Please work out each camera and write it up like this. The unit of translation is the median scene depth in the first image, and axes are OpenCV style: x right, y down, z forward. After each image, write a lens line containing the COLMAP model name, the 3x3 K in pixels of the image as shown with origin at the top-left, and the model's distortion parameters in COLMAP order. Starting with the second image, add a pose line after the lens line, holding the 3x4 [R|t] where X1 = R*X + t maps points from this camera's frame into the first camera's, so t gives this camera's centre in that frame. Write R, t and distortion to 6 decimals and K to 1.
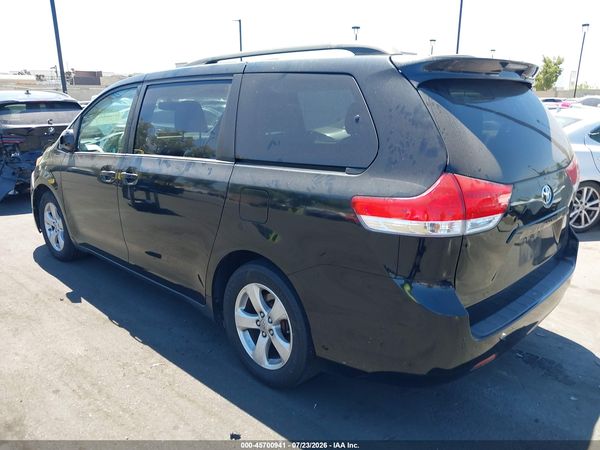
lens RADIAL K [[494.3, 0, 300.0], [0, 494.3, 225.0], [0, 0, 1]] dist [0.008884, -0.016181]
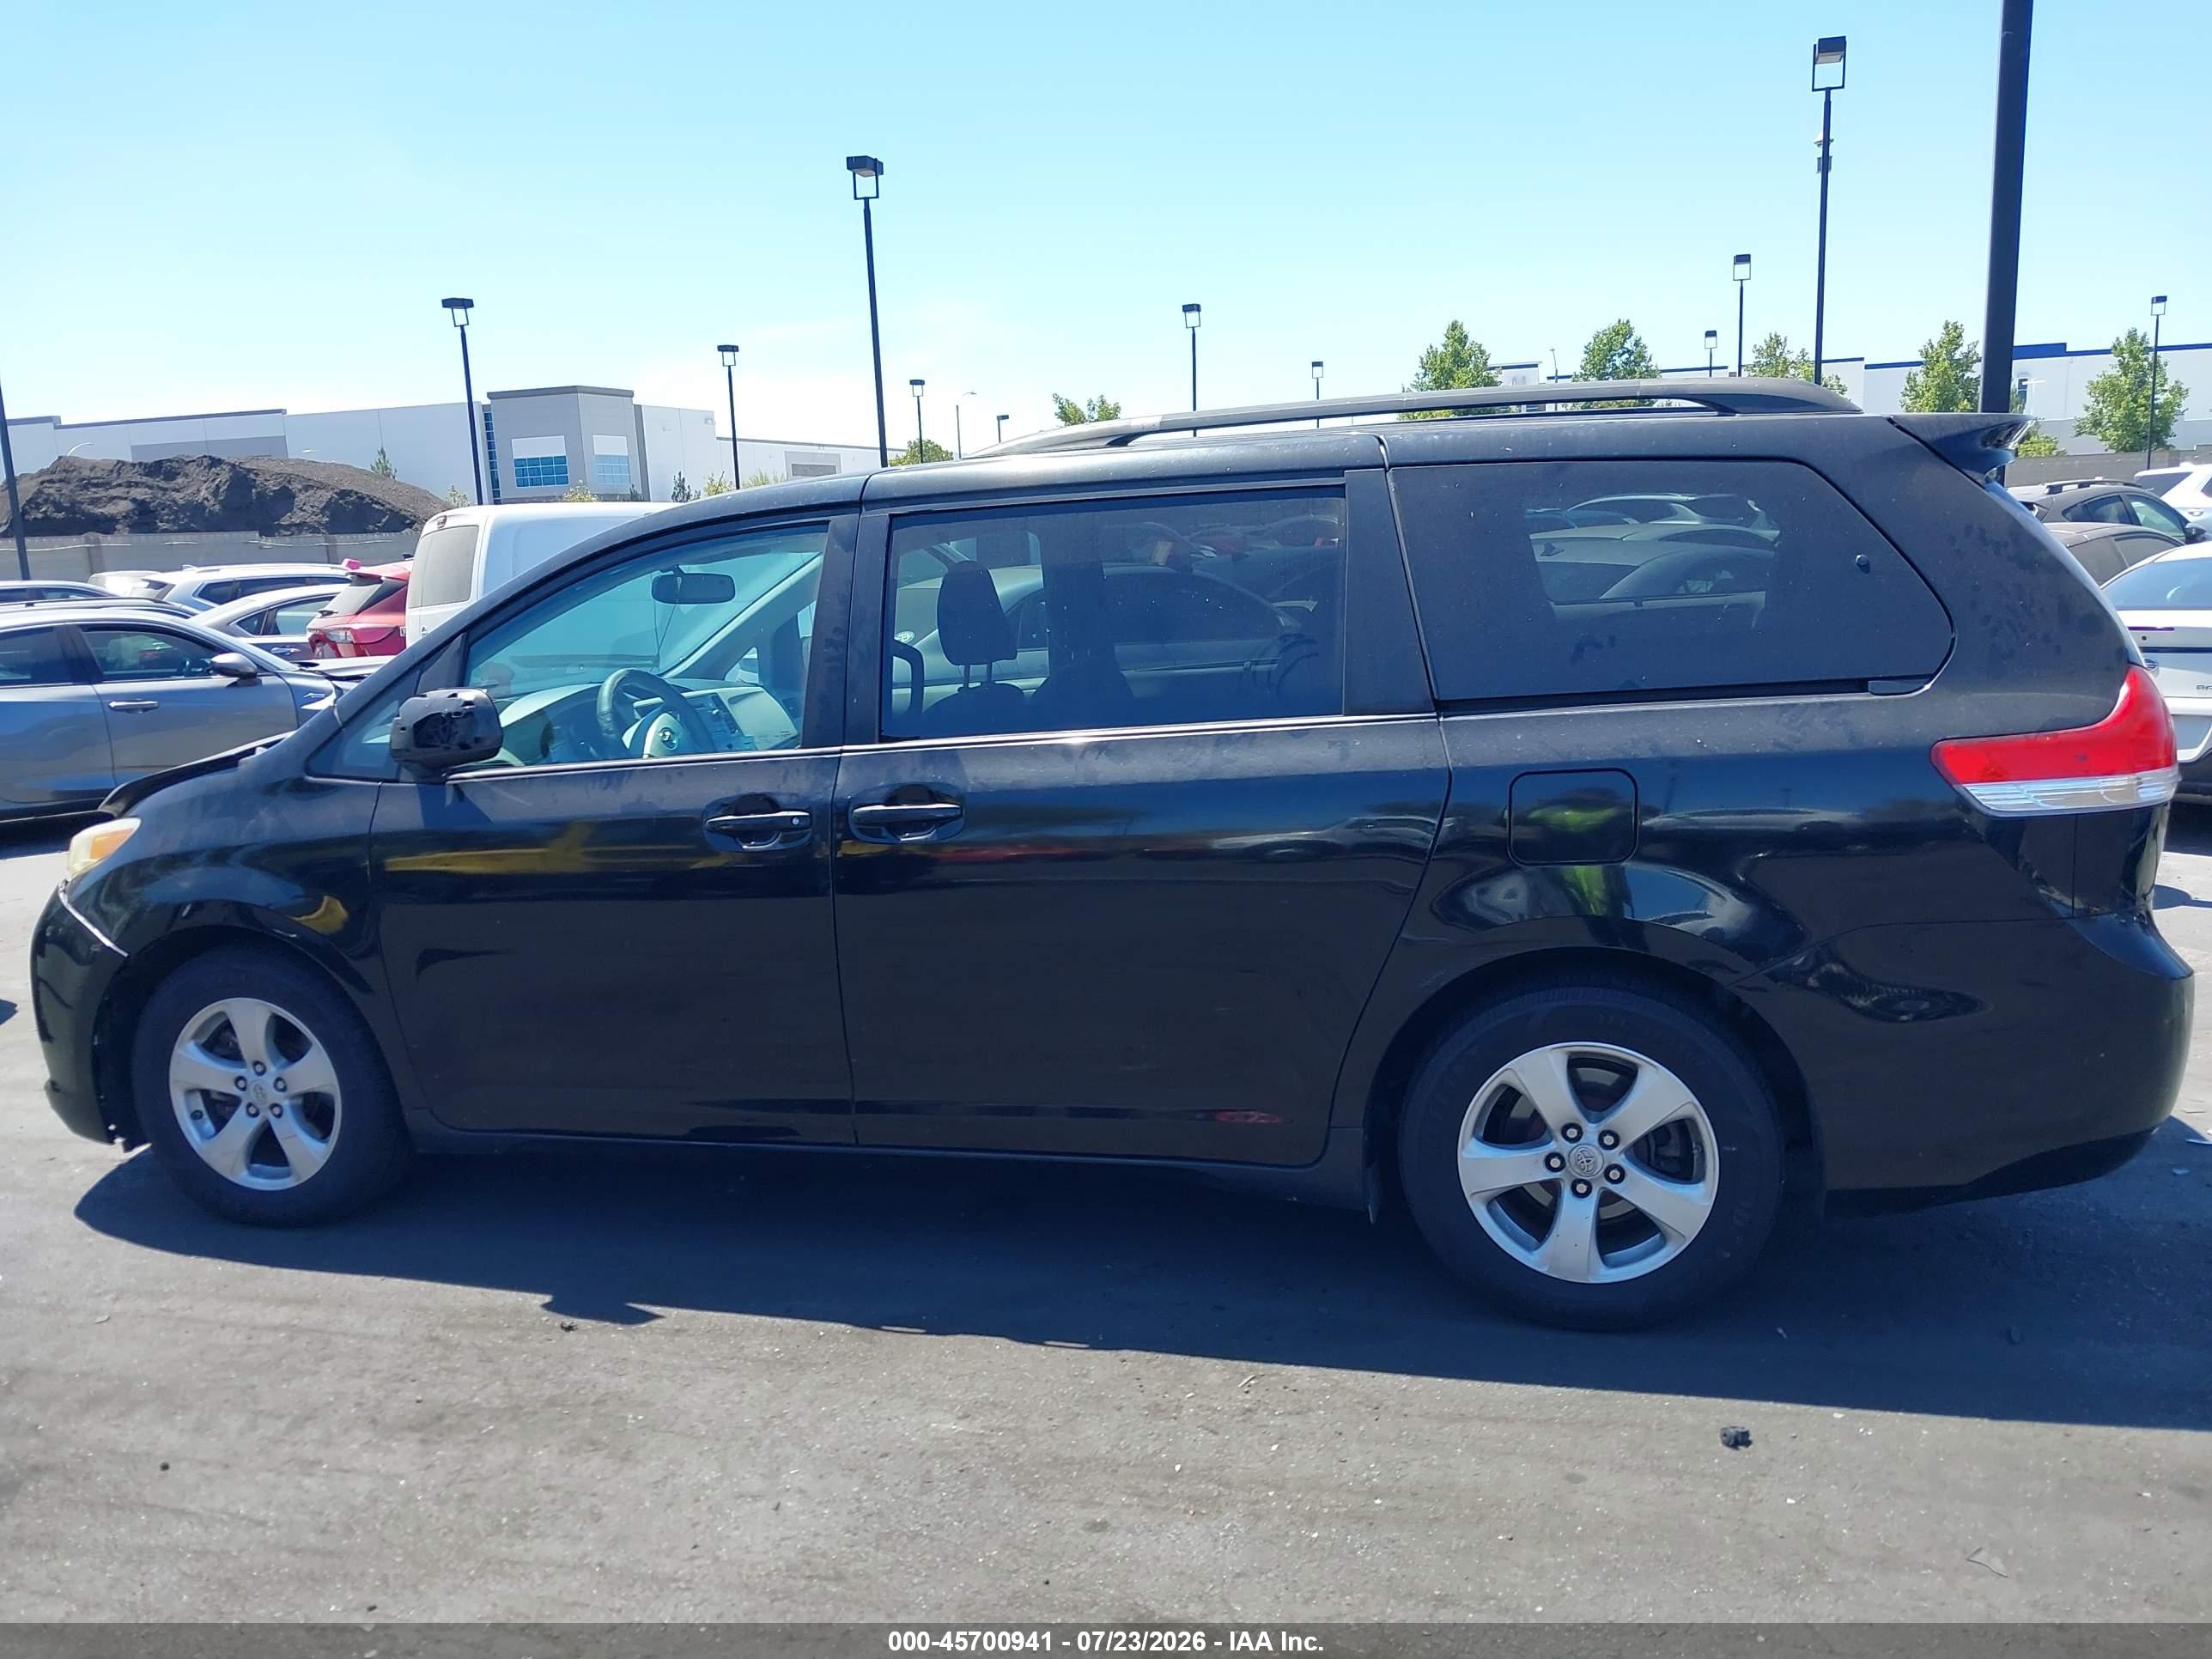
lens RADIAL K [[1749.1, 0, 1106.0], [0, 1749.1, 829.5], [0, 0, 1]] dist [0.001153, -0.004275]
pose [[0.869353, -0.104403, 0.483038, -0.943900], [0.159084, 0.984524, -0.073520, 0.008401], [-0.467887, 0.140759, 0.872507, 0.044036]]
